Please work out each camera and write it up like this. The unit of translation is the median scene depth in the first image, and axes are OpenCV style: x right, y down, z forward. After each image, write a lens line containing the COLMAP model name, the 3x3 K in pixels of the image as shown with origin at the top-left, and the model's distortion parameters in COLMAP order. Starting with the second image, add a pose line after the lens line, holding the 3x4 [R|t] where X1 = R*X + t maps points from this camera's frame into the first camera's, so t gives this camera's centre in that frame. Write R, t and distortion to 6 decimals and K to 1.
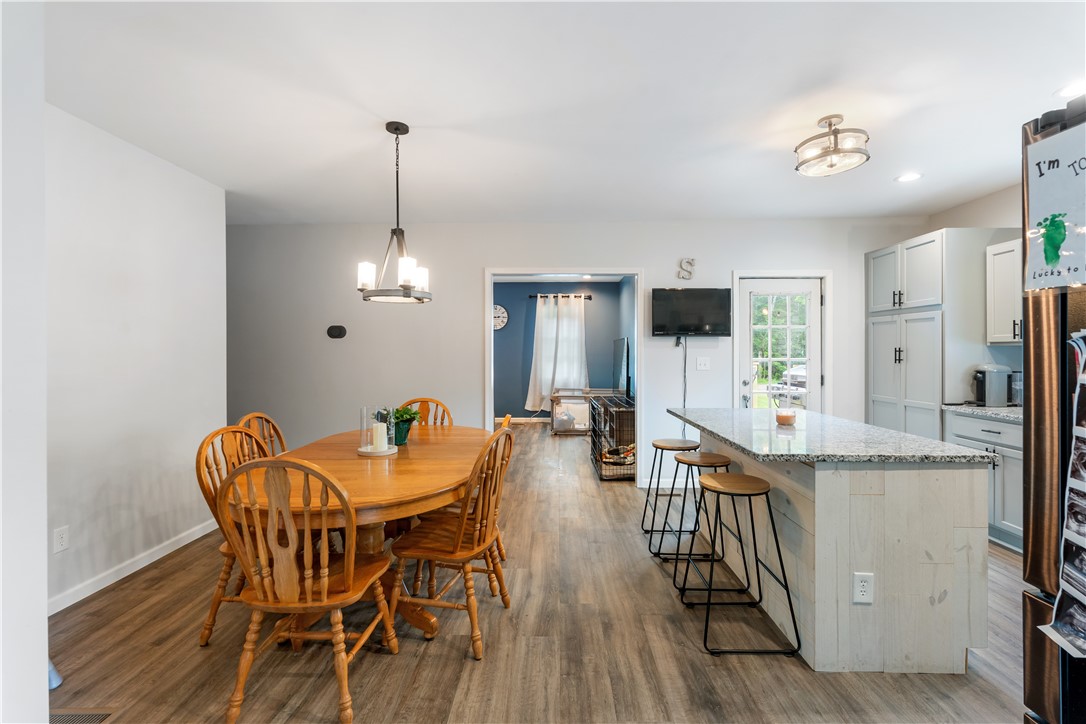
lens RADIAL K [[495.3, 0, 544.2], [0, 495.3, 350.3], [0, 0, 1]] dist [0.019054, 0.000085]
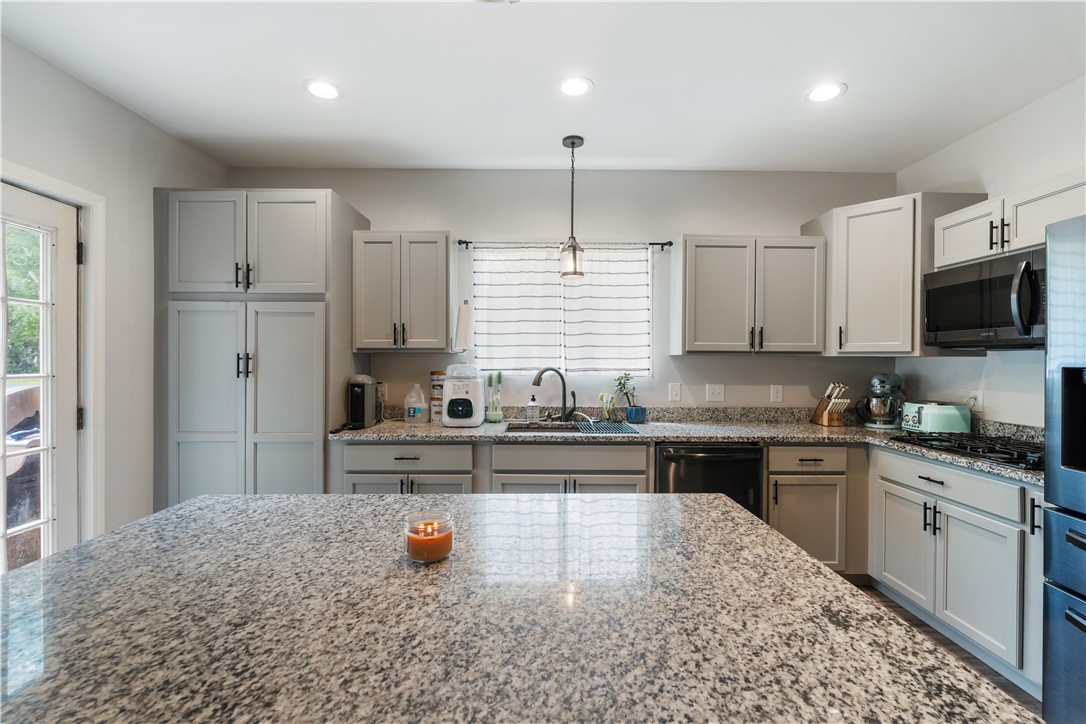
lens RADIAL K [[477.5, 0, 546.5], [0, 477.5, 356.0], [0, 0, 1]] dist [-0.002773, -0.000342]
pose [[-0.036648, 0.009348, 0.999284, 0.086163], [-0.005656, 0.999938, -0.009562, 0.002060], [-0.999312, -0.006002, -0.036593, 0.618658]]
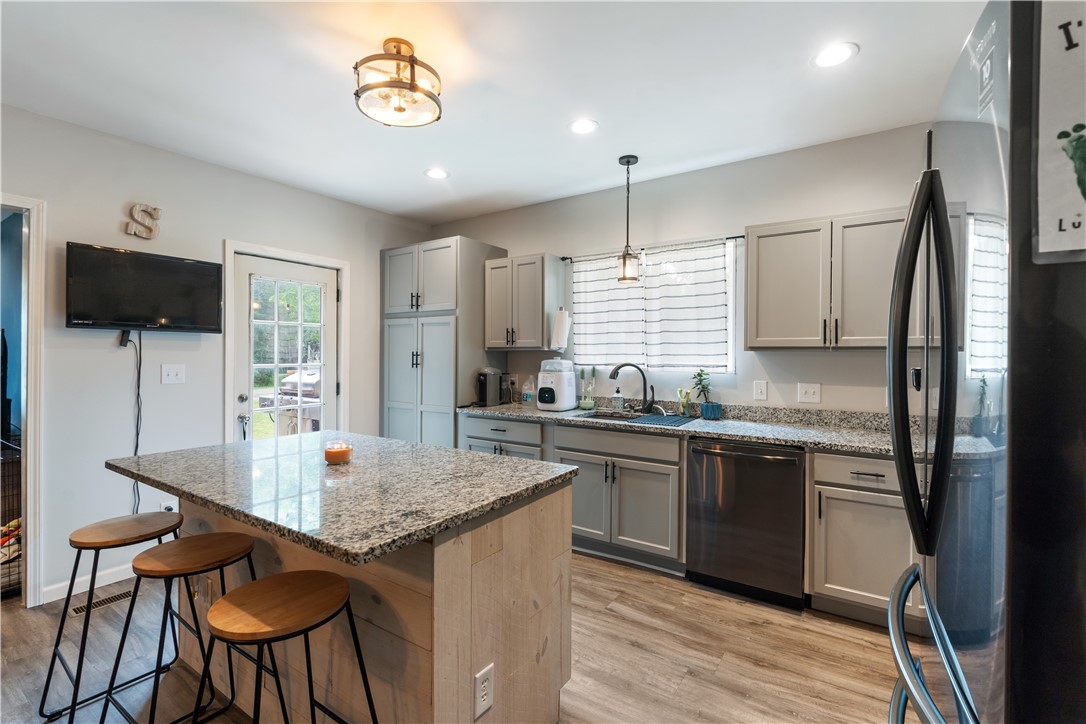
lens RADIAL K [[477.5, 0, 546.5], [0, 477.5, 356.0], [0, 0, 1]] dist [-0.002773, -0.000342]
pose [[0.529570, 0.001030, 0.848265, 0.055482], [-0.006240, 0.999977, 0.002682, -0.000919], [-0.848243, -0.006714, 0.529565, 0.285482]]
